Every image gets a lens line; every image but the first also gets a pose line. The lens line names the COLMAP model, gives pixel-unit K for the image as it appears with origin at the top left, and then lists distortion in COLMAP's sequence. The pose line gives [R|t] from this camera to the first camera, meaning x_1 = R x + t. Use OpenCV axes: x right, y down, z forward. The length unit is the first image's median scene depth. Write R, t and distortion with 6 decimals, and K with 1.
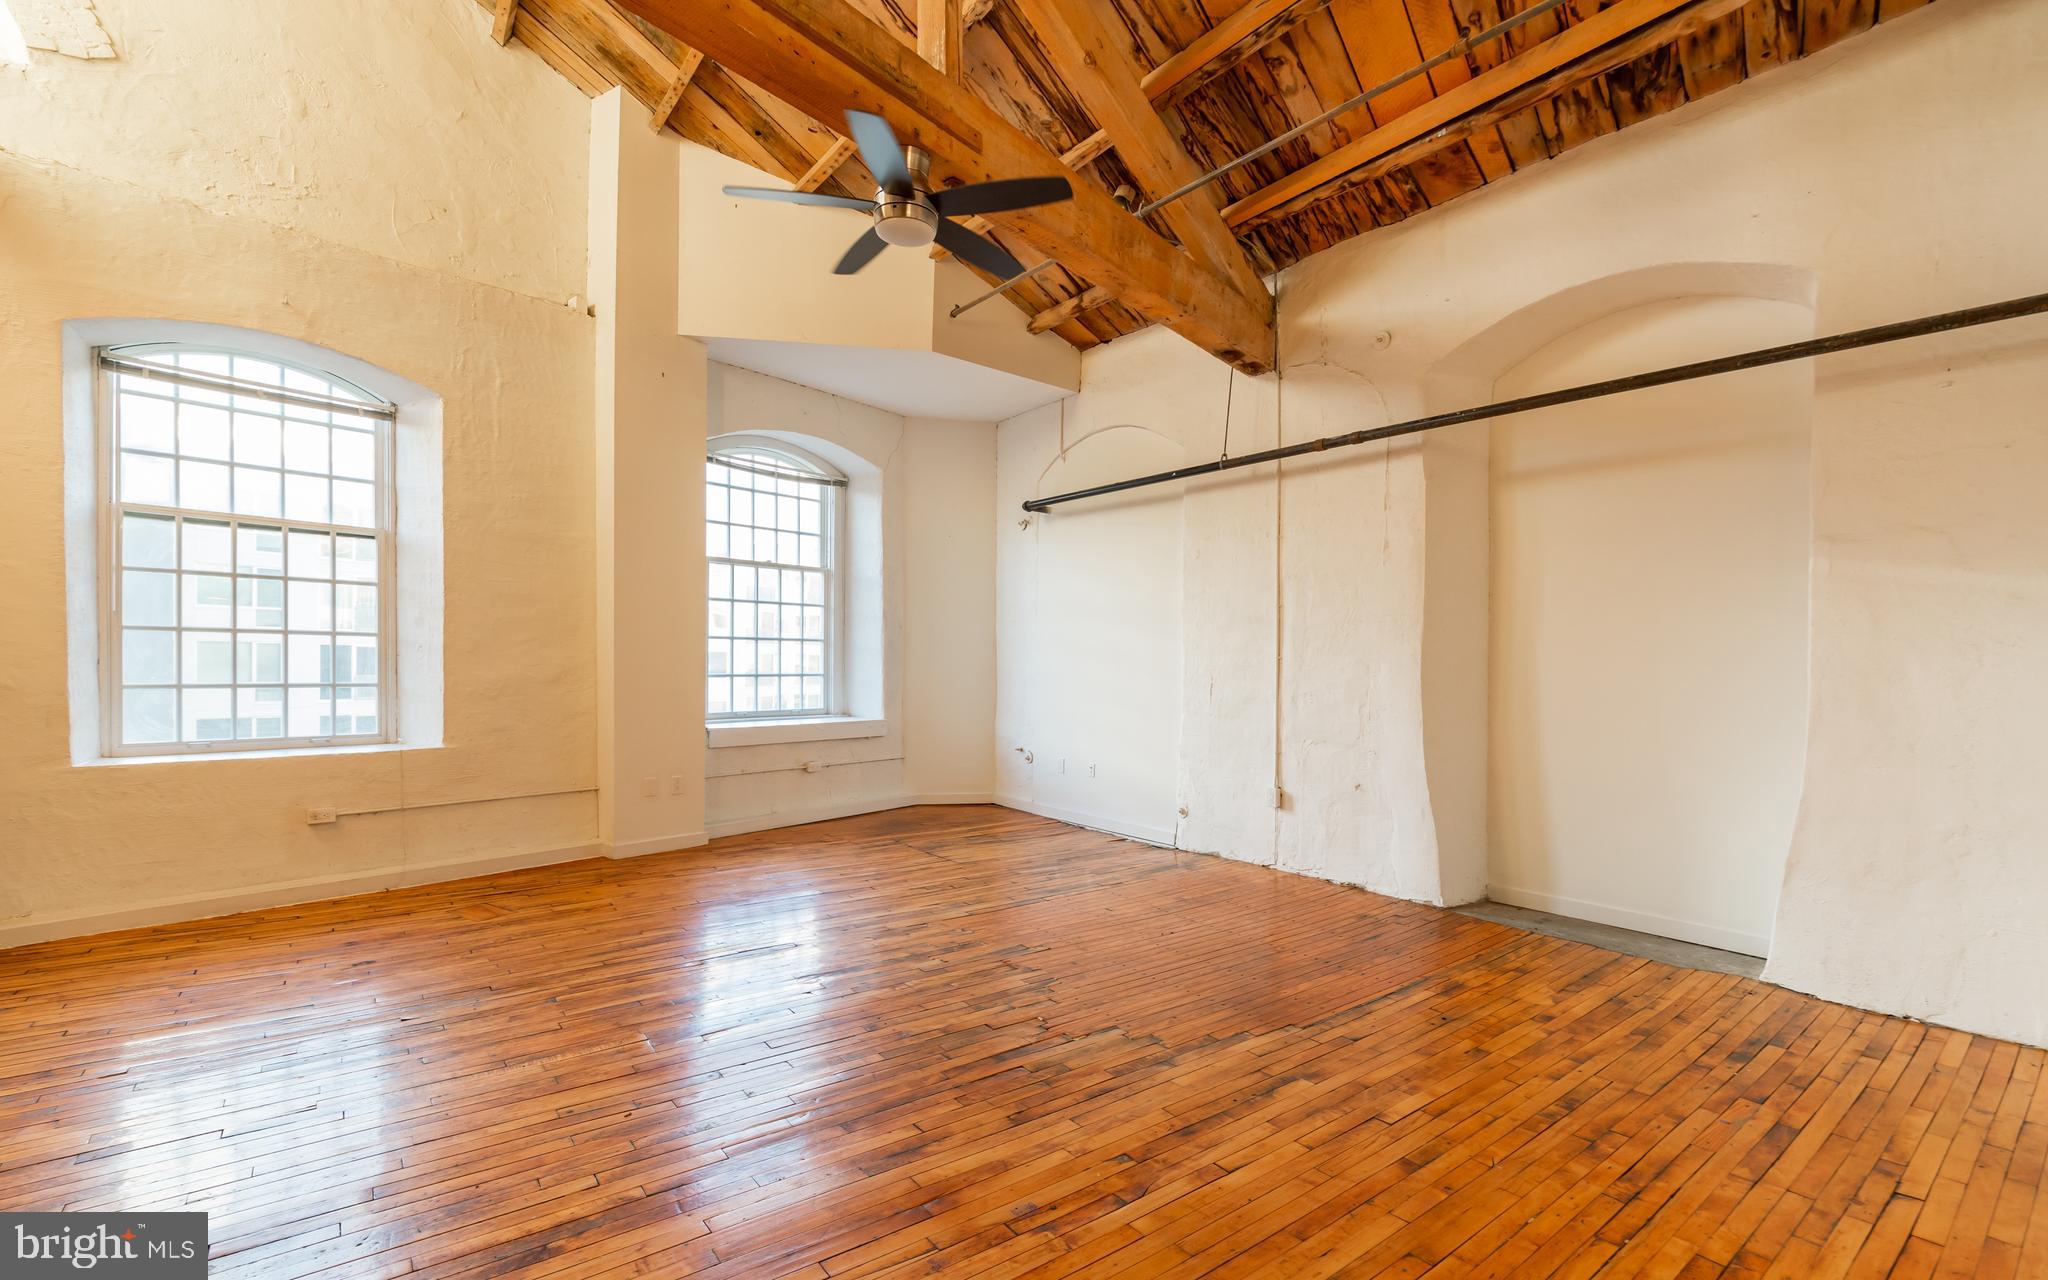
lens RADIAL K [[882.7, 0, 995.3], [0, 882.7, 669.8], [0, 0, 1]] dist [-0.001104, -0.000324]
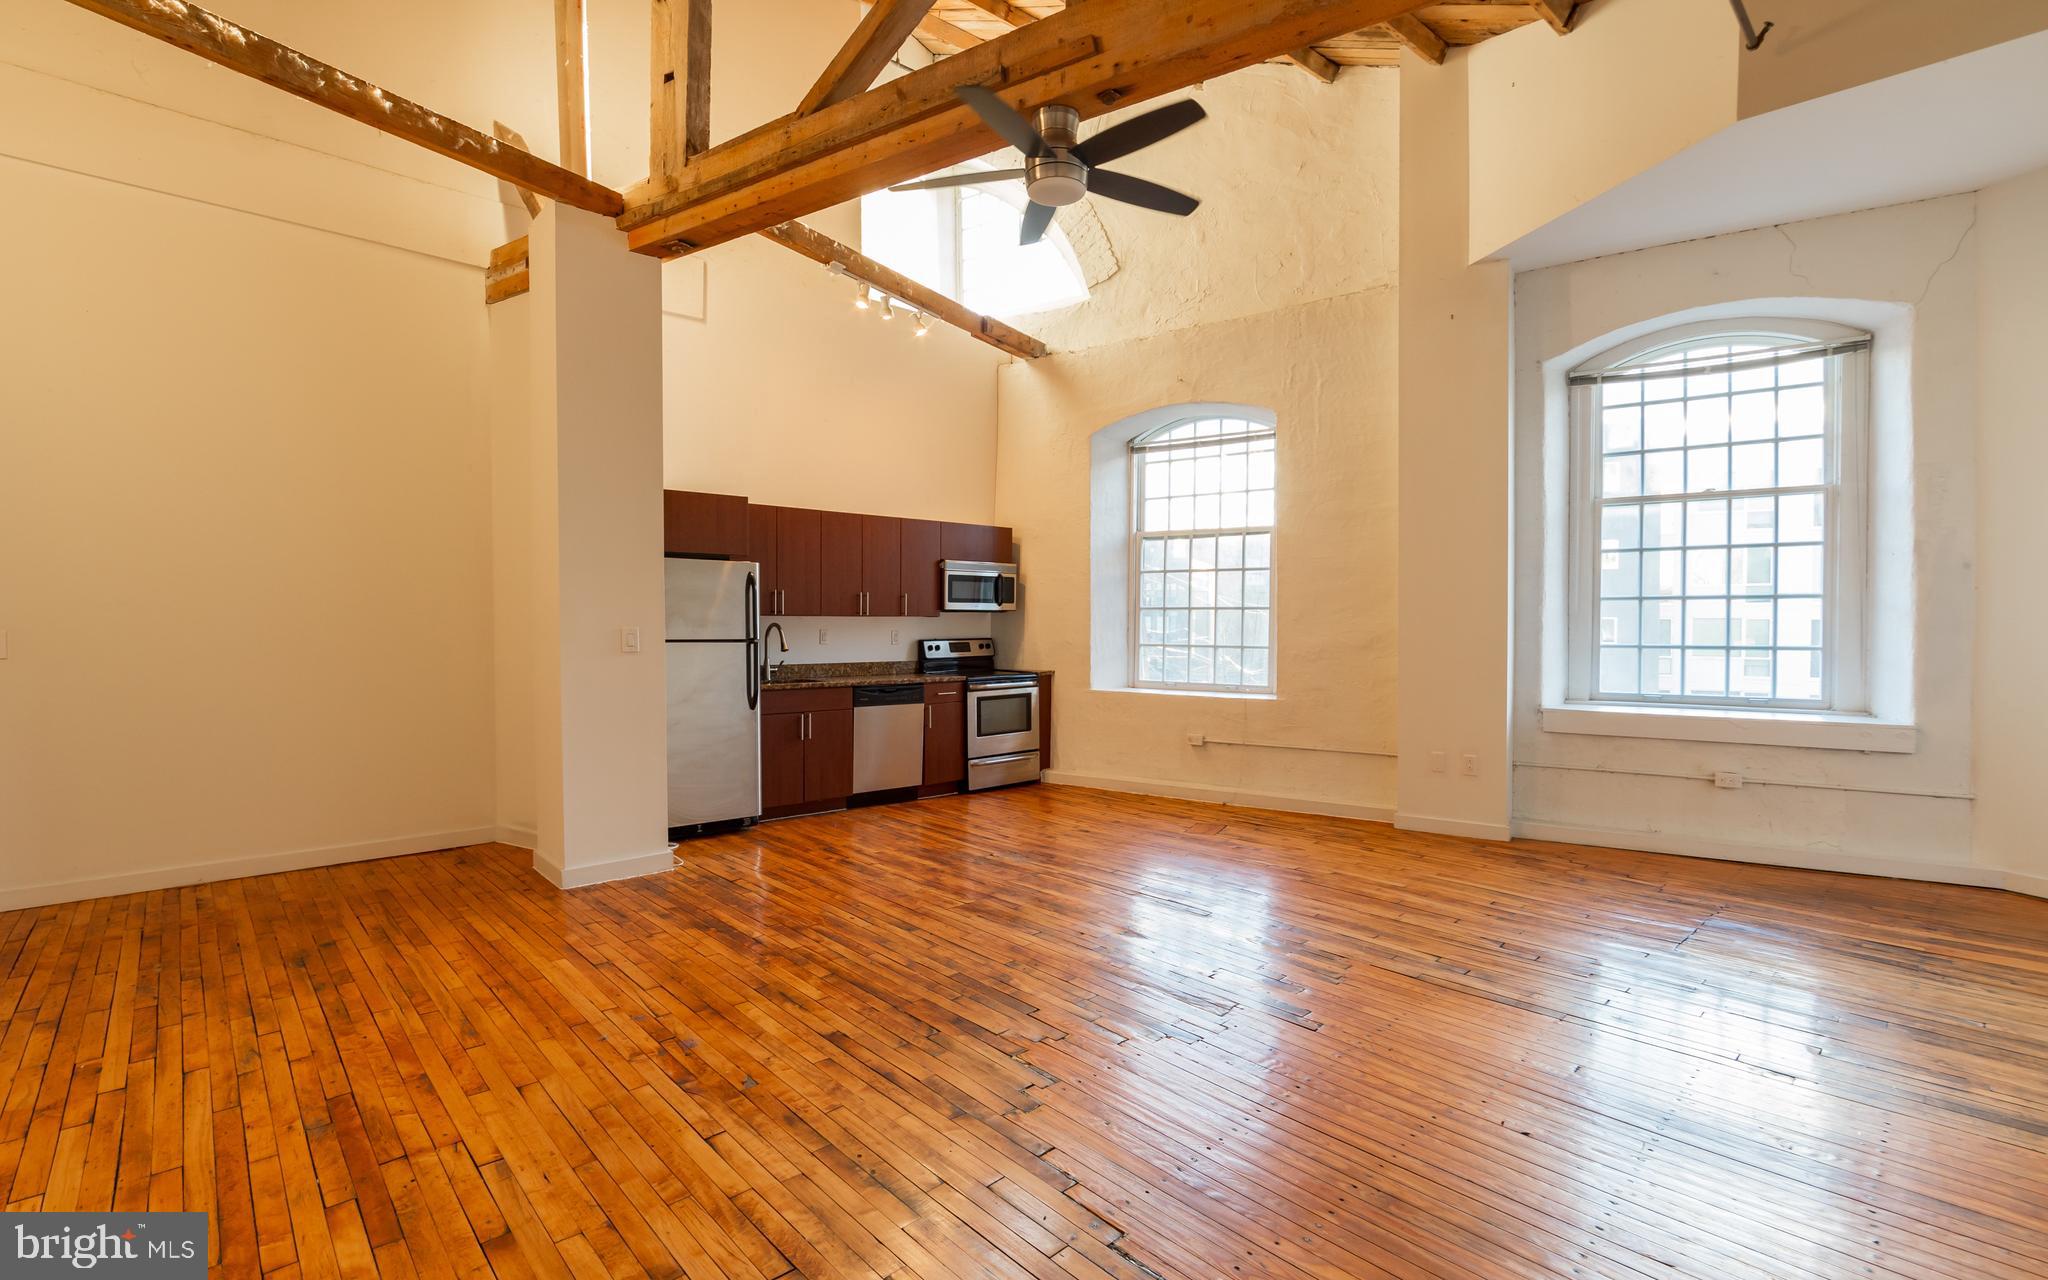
lens RADIAL K [[866.4, 0, 1026.1], [0, 866.4, 631.0], [0, 0, 1]] dist [-0.001617, -0.000064]
pose [[0.163218, -0.004743, -0.986579, 0.540049], [-0.014020, 0.999876, -0.007127, 0.008038], [0.986490, 0.014995, 0.163132, 0.509957]]
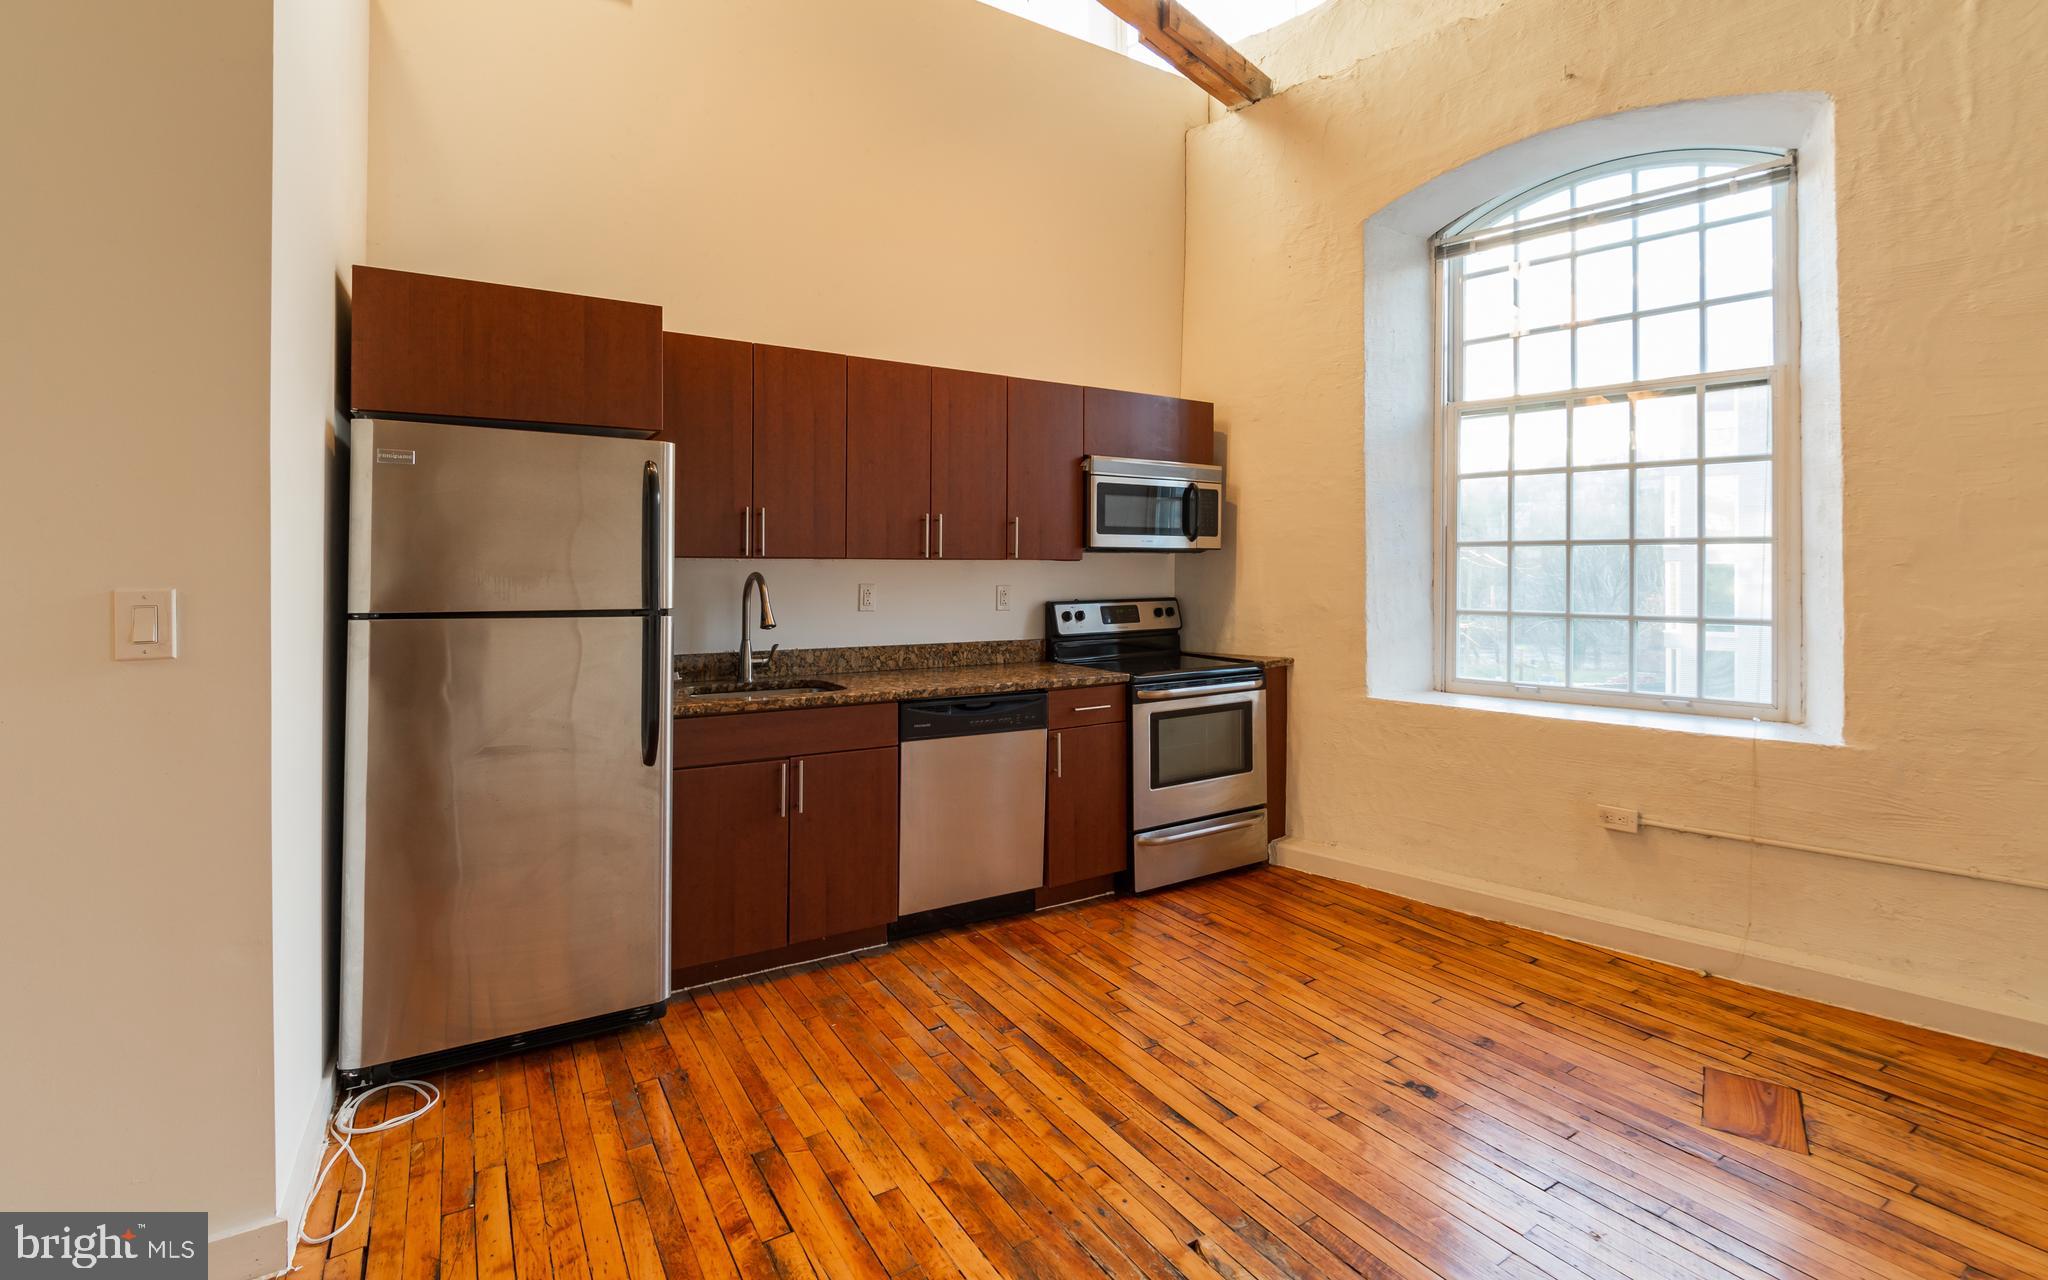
lens RADIAL K [[918.6, 0, 1024.2], [0, 918.6, 566.1], [0, 0, 1]] dist [-0.002230, -0.000016]
pose [[-0.028521, -0.018068, -0.999430, -0.065270], [-0.016283, 0.999712, -0.017609, -0.003039], [0.999461, 0.015771, -0.028807, 0.574007]]
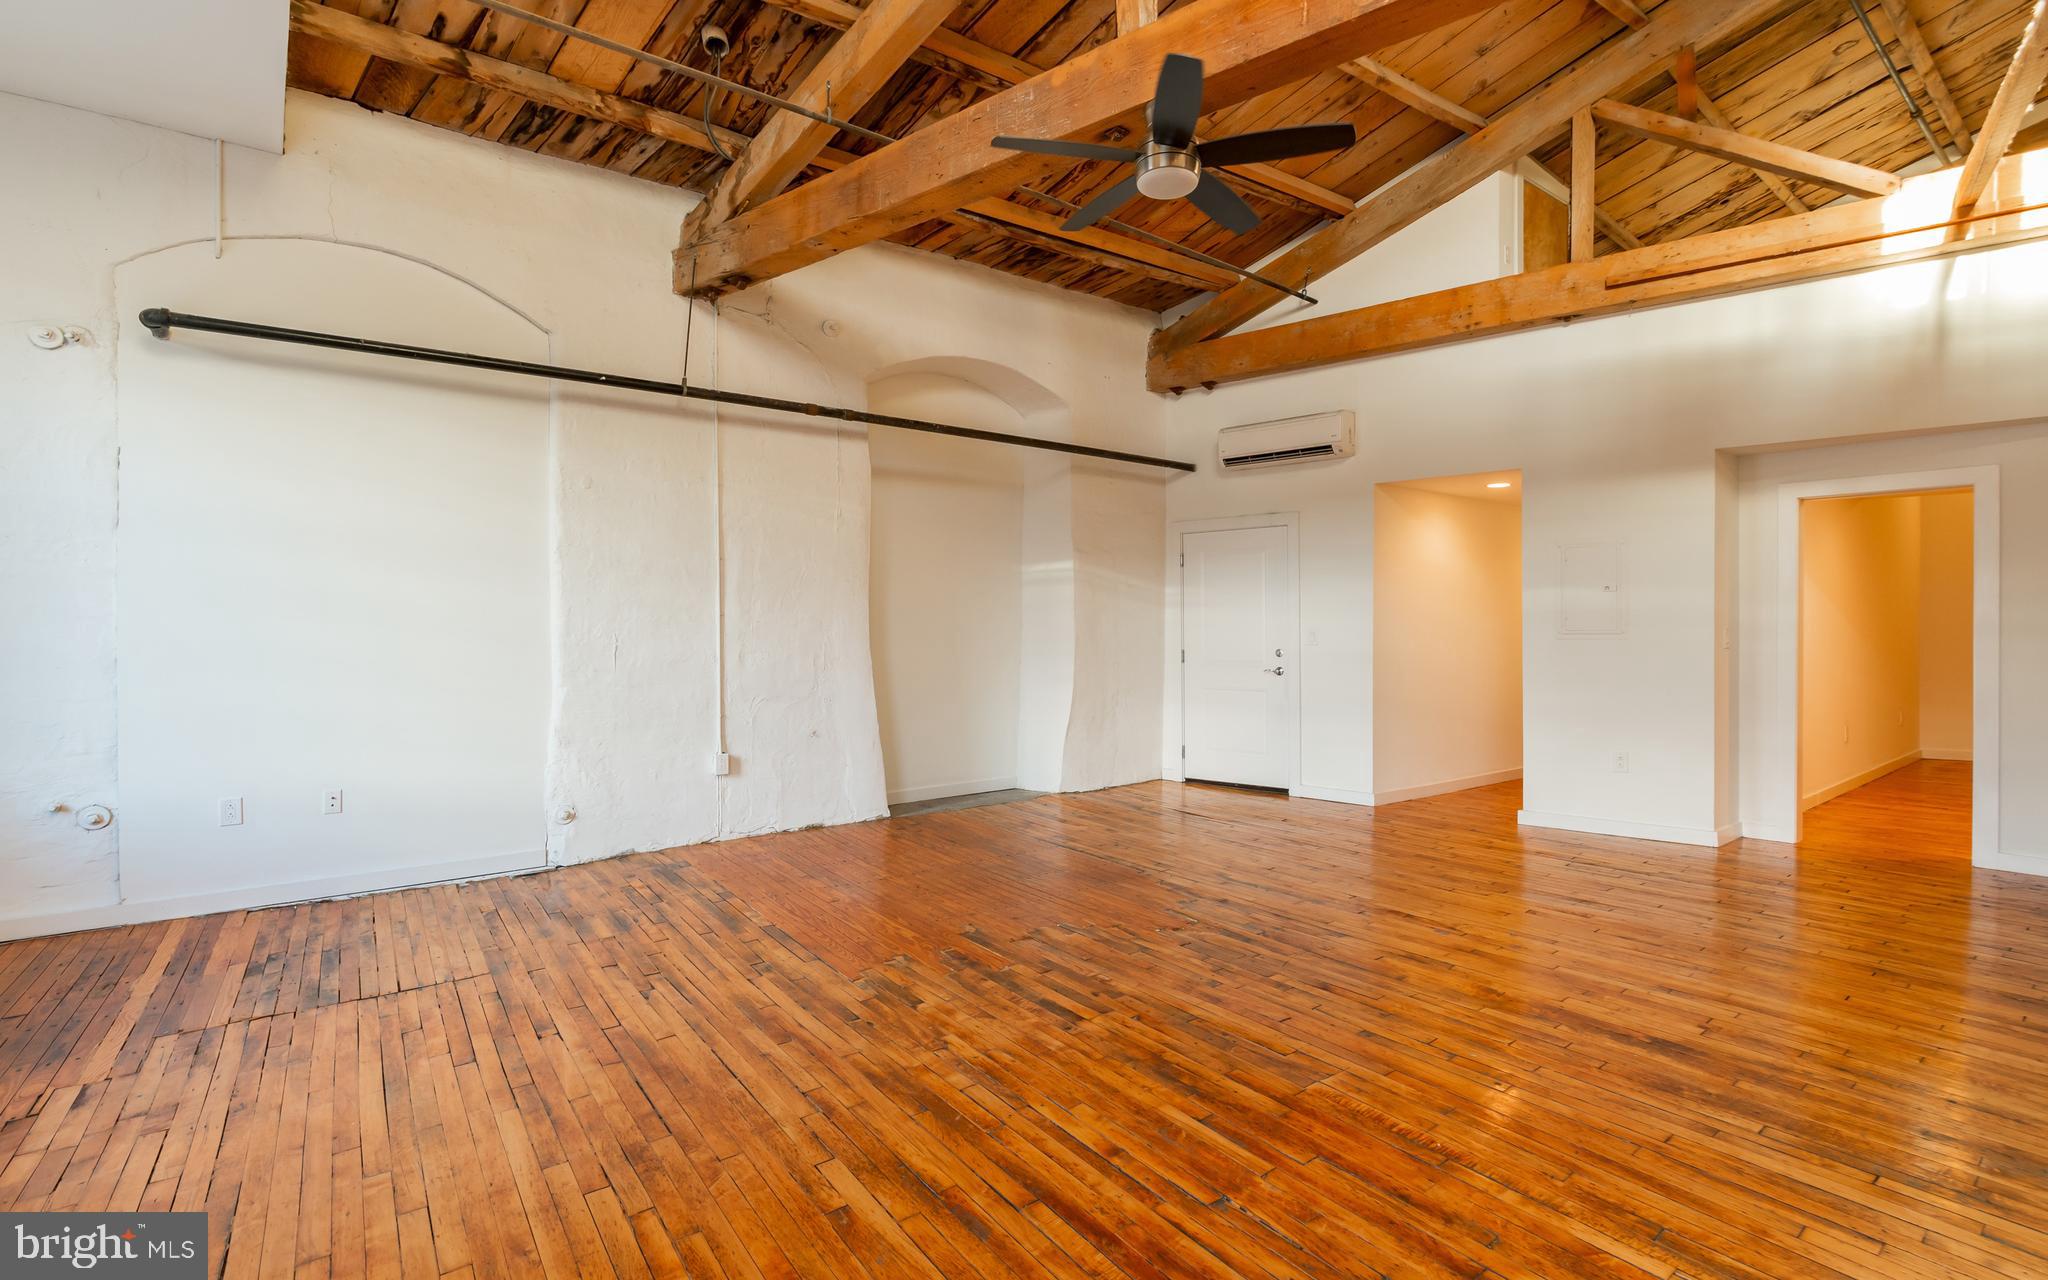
lens RADIAL K [[1005.0, 0, 957.1], [0, 1005.0, 638.8], [0, 0, 1]] dist [-0.020133, -0.000263]
pose [[0.002424, -0.026440, 0.999647, -0.768406], [0.016296, 0.999519, 0.026397, -0.011916], [-0.999864, 0.016226, 0.002854, 0.778141]]
